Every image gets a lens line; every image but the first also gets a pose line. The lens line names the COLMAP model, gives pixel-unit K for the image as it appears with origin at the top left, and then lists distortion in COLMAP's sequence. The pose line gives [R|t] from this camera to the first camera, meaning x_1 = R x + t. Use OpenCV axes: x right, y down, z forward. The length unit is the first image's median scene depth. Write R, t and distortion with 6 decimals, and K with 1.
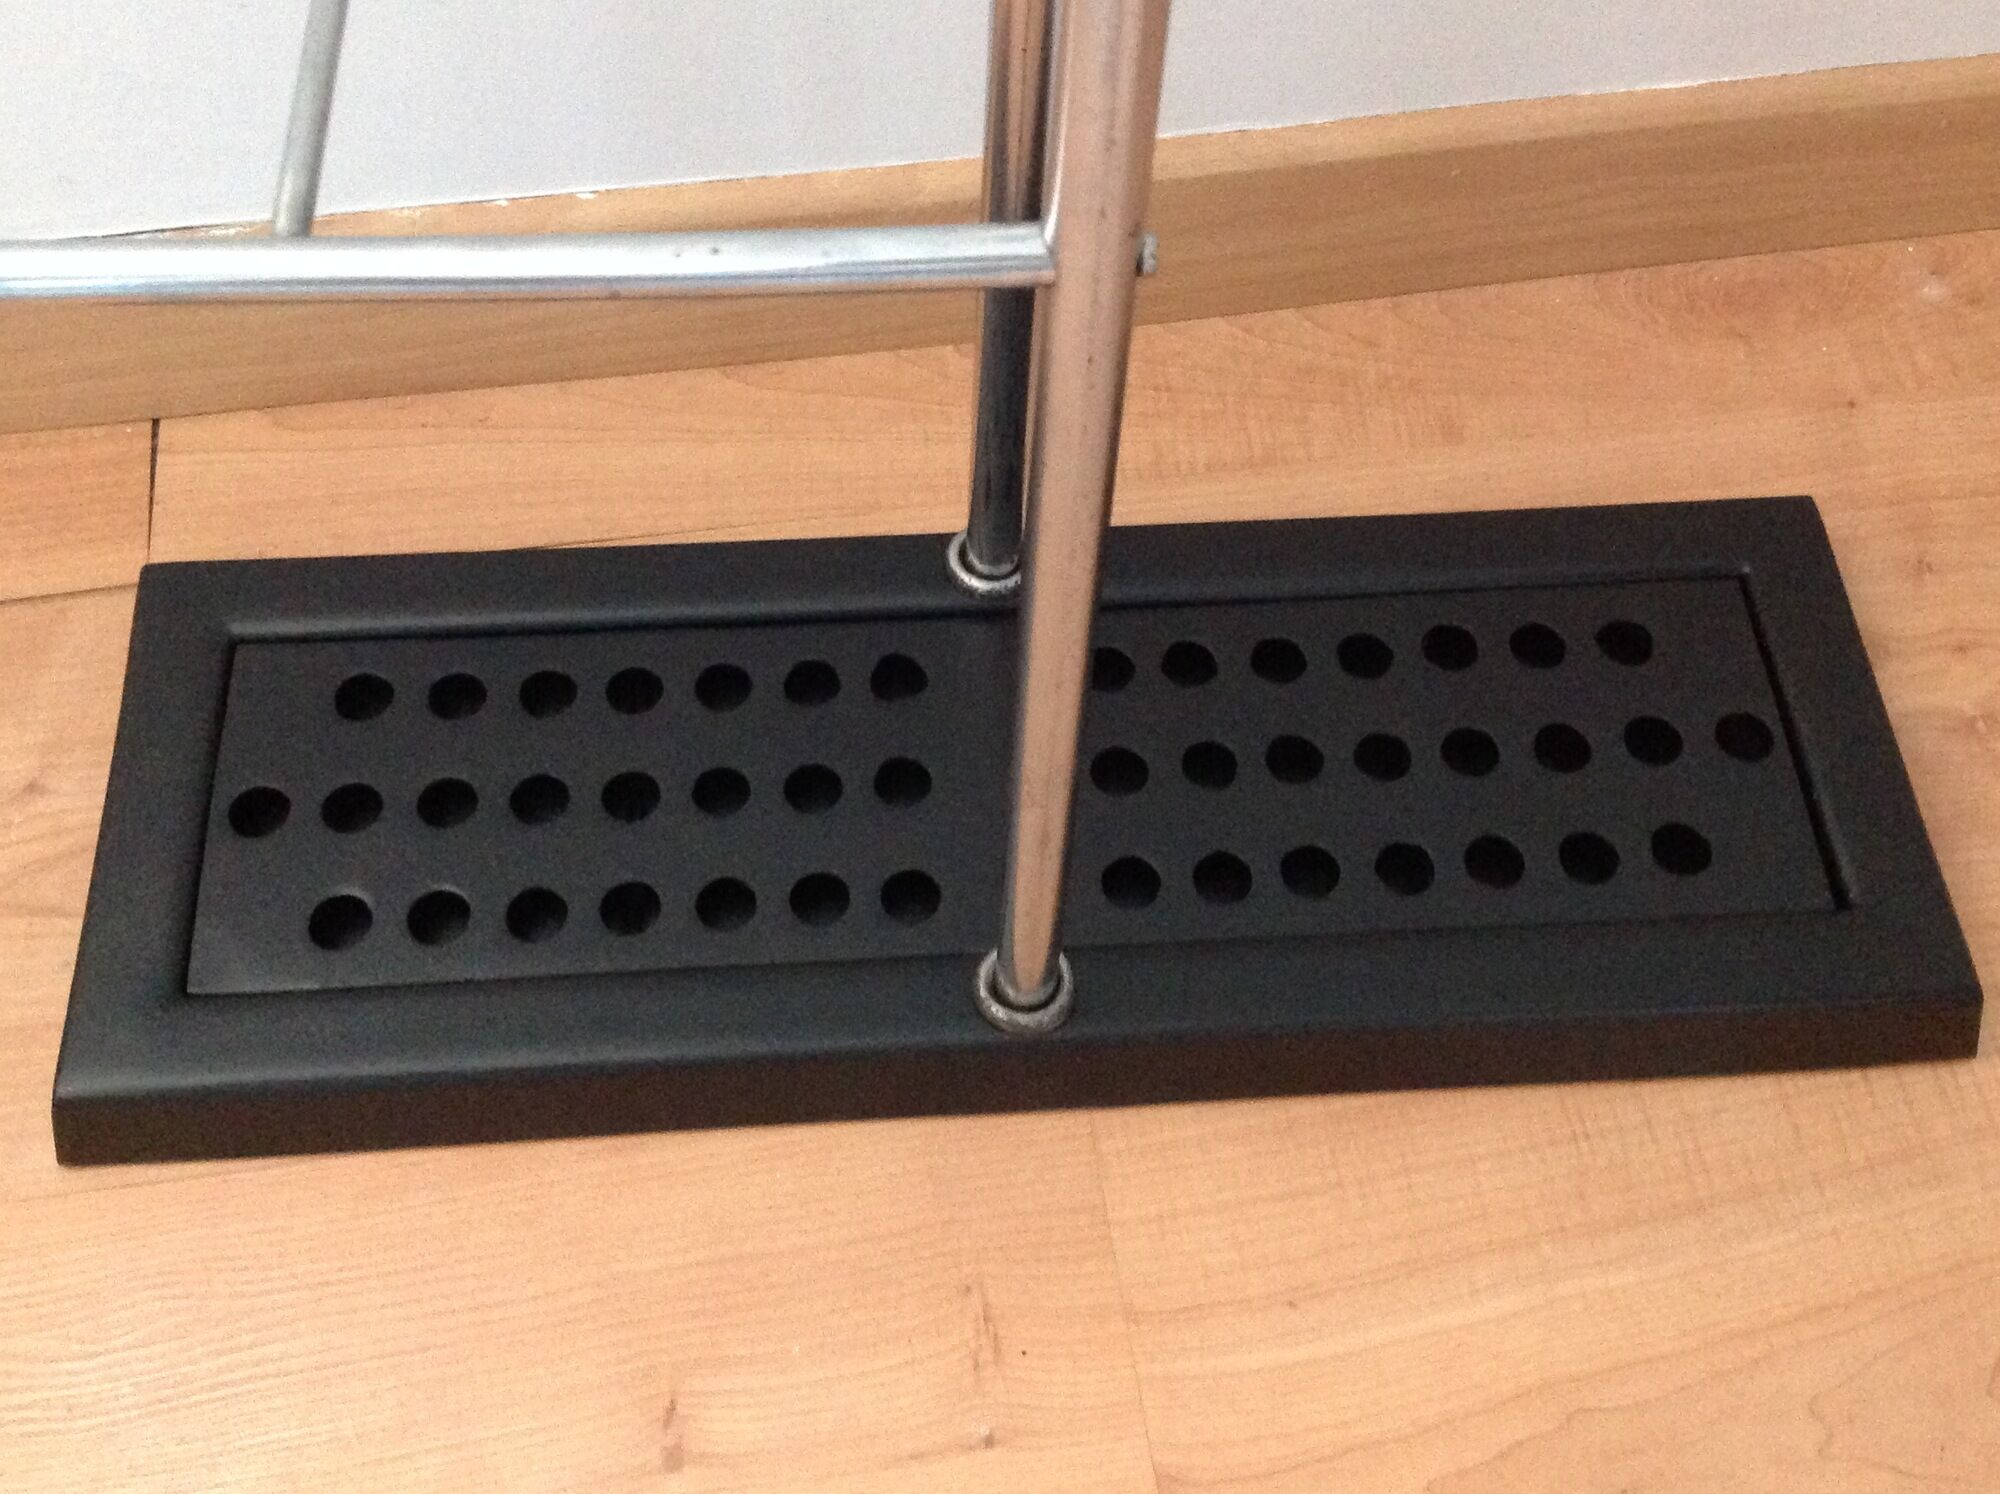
lens RADIAL K [[2141.1, 0, 1008.7], [0, 2141.1, 757.4], [0, 0, 1]] dist [0.145560, -0.360842]
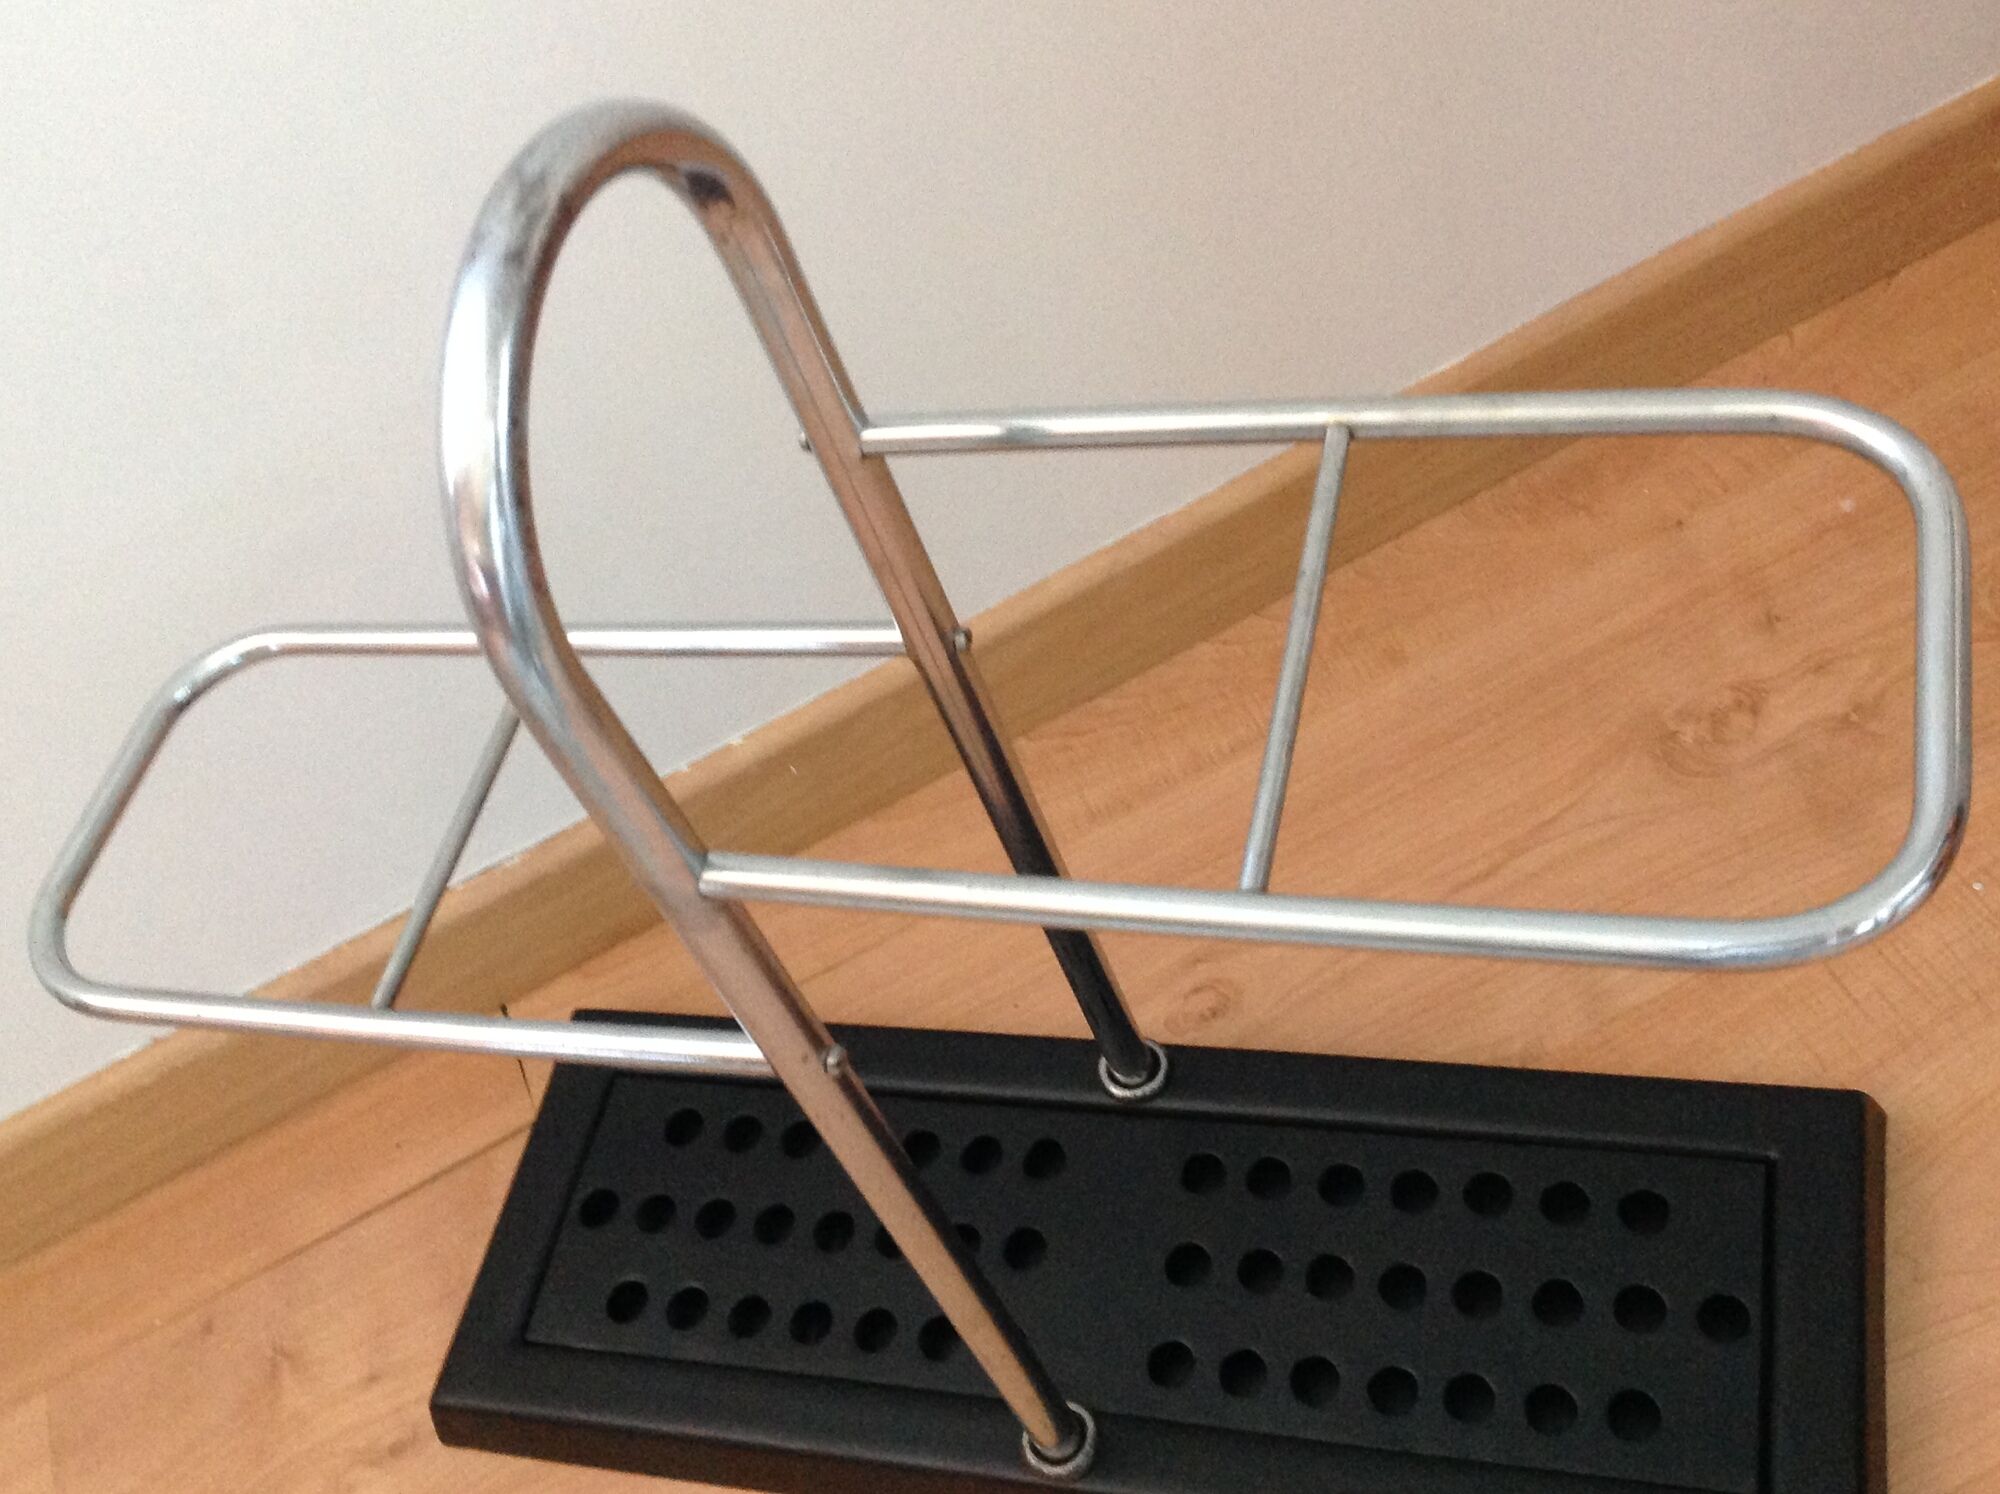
lens RADIAL K [[2141.1, 0, 1008.7], [0, 2141.1, 757.4], [0, 0, 1]] dist [0.145560, -0.360842]
pose [[0.924734, -0.372730, -0.077062, 0.074815], [0.355366, 0.918024, -0.175916, 0.059449], [0.136314, 0.135290, 0.981384, -0.355832]]
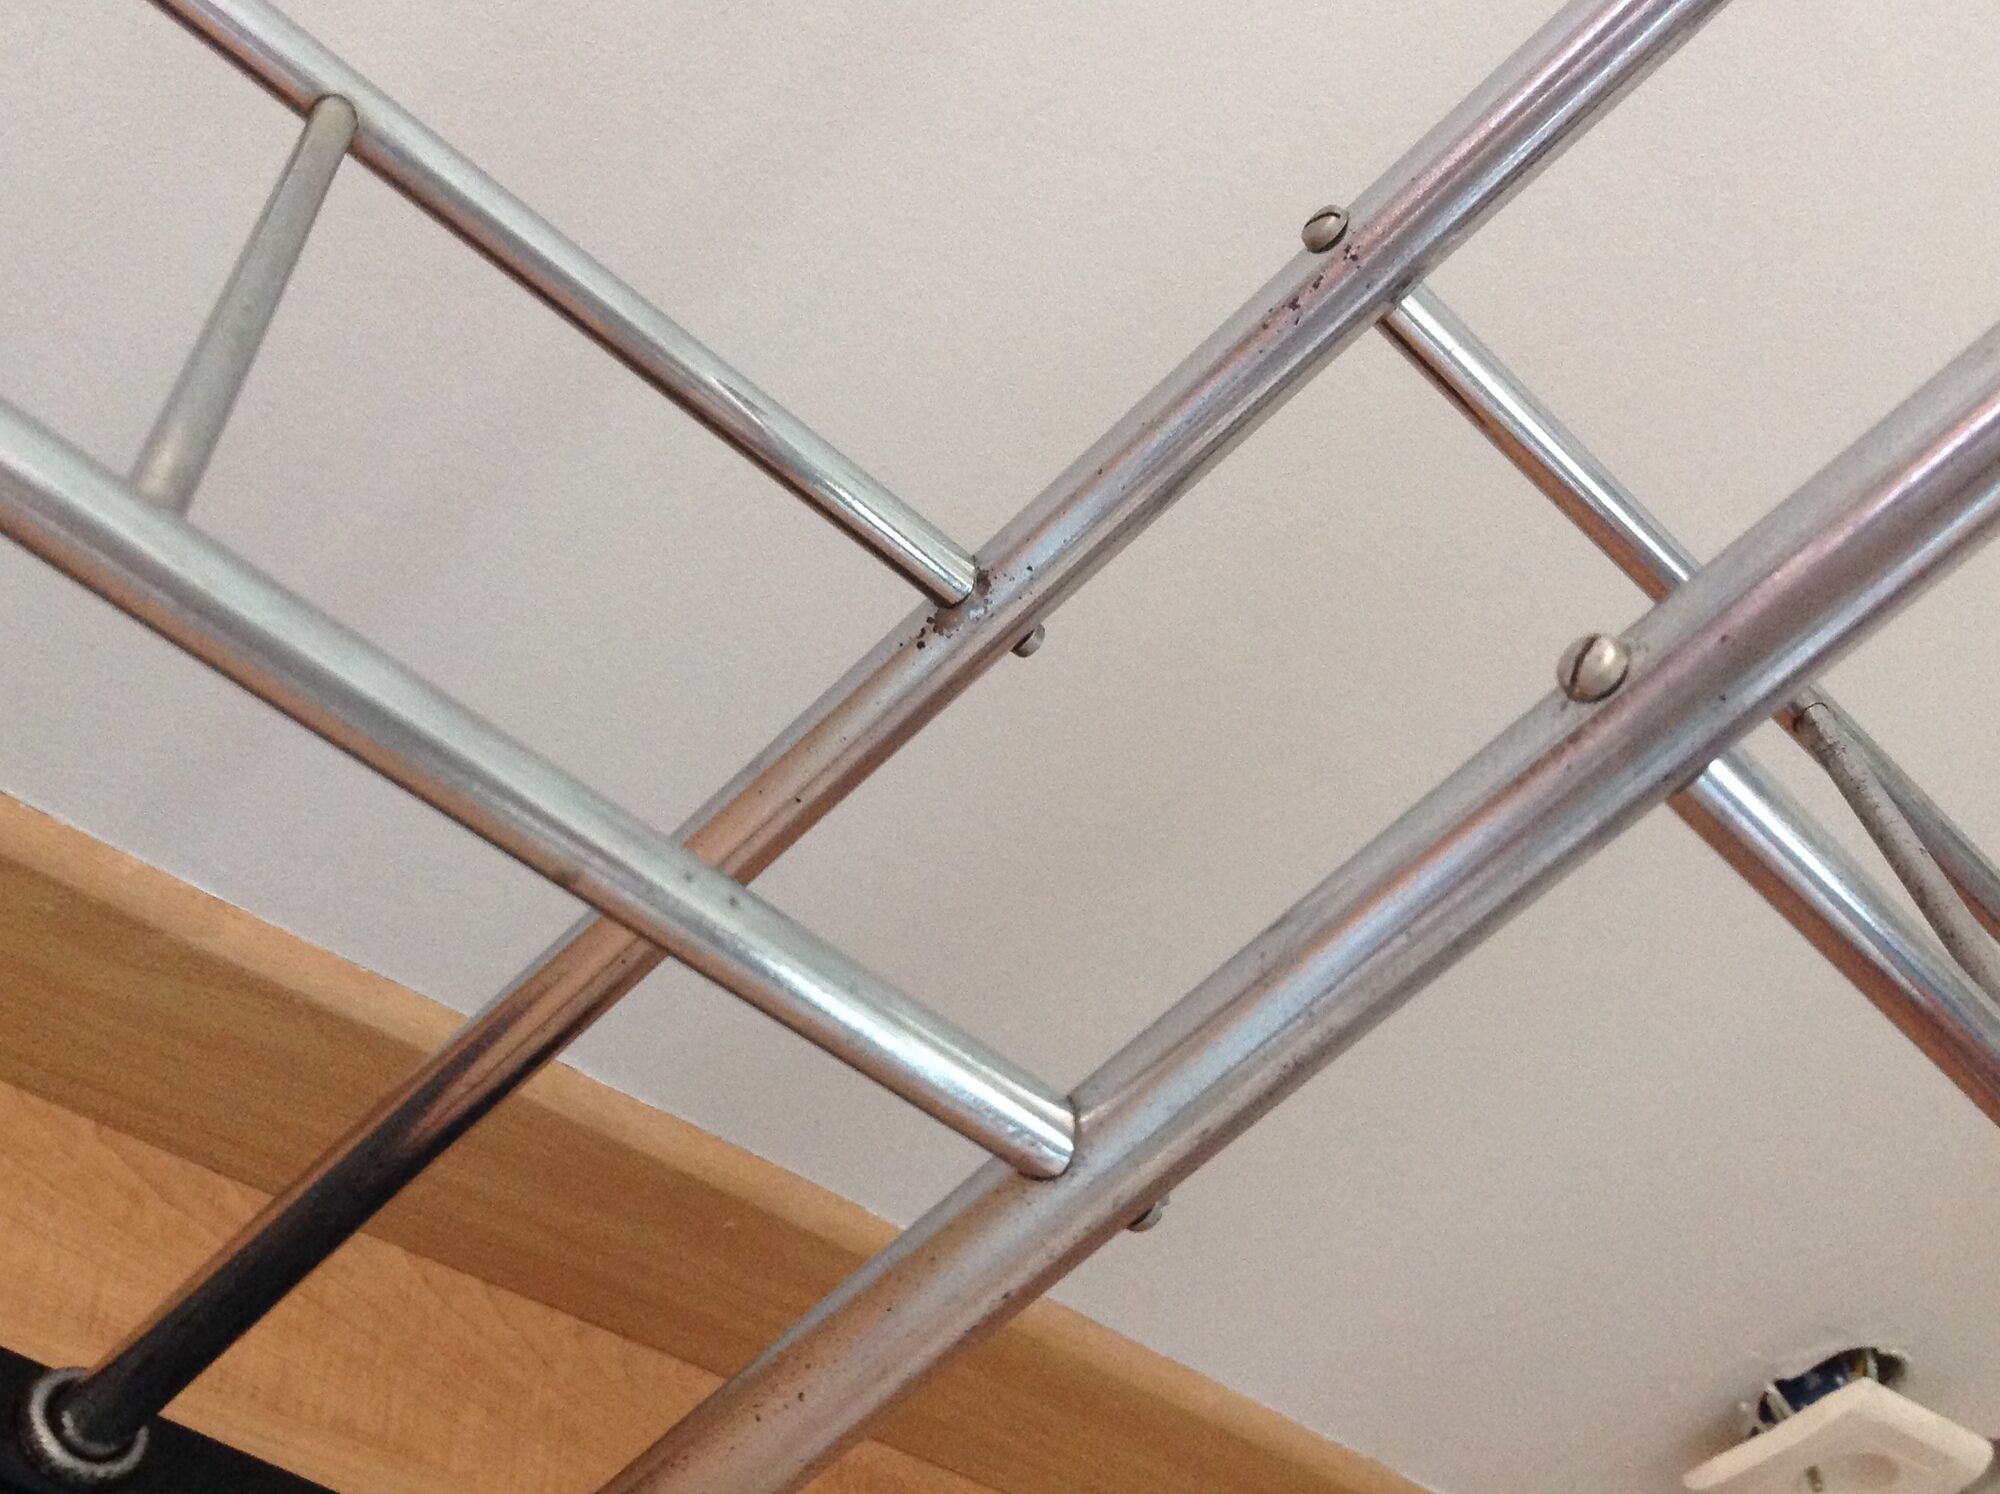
lens RADIAL K [[2141.1, 0, 1008.7], [0, 2141.1, 757.4], [0, 0, 1]] dist [0.145560, -0.360842]
pose [[0.731022, 0.549999, 0.403867, -0.196954], [-0.293668, 0.787842, -0.541353, 0.029343], [-0.615928, 0.277138, 0.737447, 0.244604]]
